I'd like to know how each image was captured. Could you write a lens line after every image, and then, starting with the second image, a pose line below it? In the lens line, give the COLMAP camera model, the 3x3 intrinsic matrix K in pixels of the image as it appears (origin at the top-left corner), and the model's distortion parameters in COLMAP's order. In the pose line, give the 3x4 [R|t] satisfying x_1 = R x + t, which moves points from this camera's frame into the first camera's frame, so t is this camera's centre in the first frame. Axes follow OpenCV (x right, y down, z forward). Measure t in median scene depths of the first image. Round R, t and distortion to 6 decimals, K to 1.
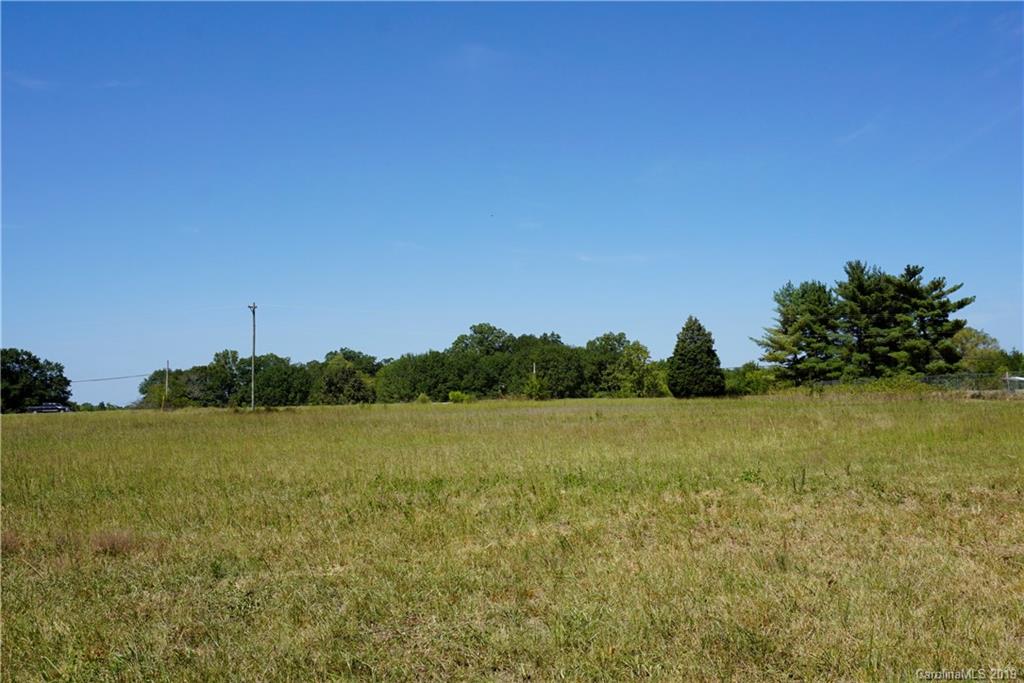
lens RADIAL K [[934.9, 0, 511.4], [0, 934.9, 334.5], [0, 0, 1]] dist [0.001568, 0.029456]
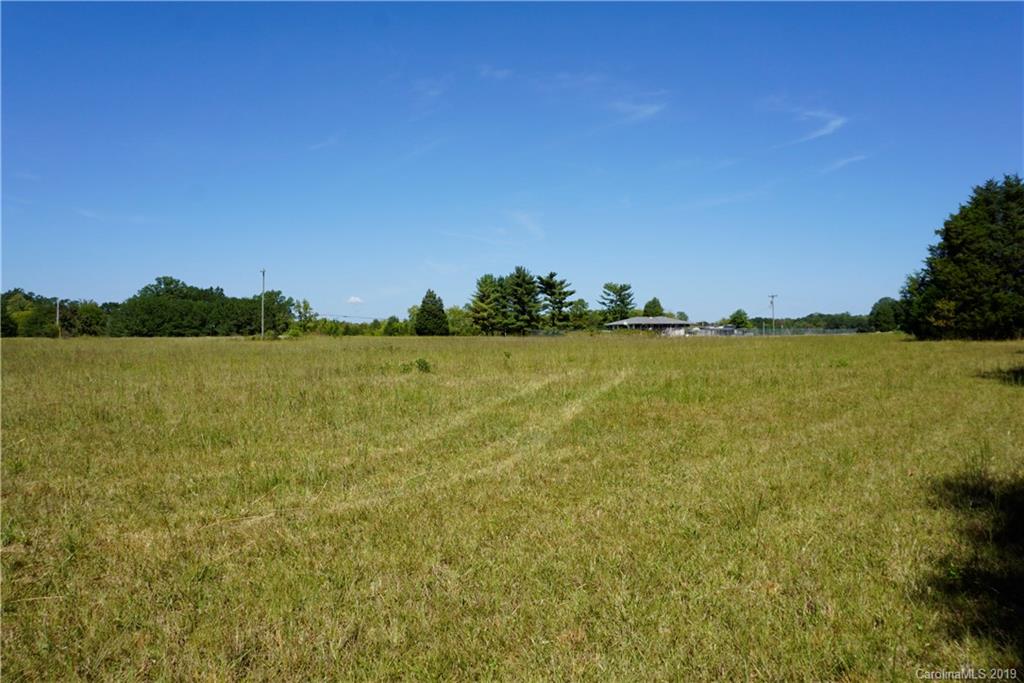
lens RADIAL K [[718.3, 0, 528.3], [0, 718.3, 329.6], [0, 0, 1]] dist [-0.041757, 0.035856]
pose [[0.786768, 0.027268, 0.616647, -0.289341], [-0.058837, 0.997788, 0.030947, 0.001683], [-0.614439, -0.060630, 0.786632, -0.090917]]
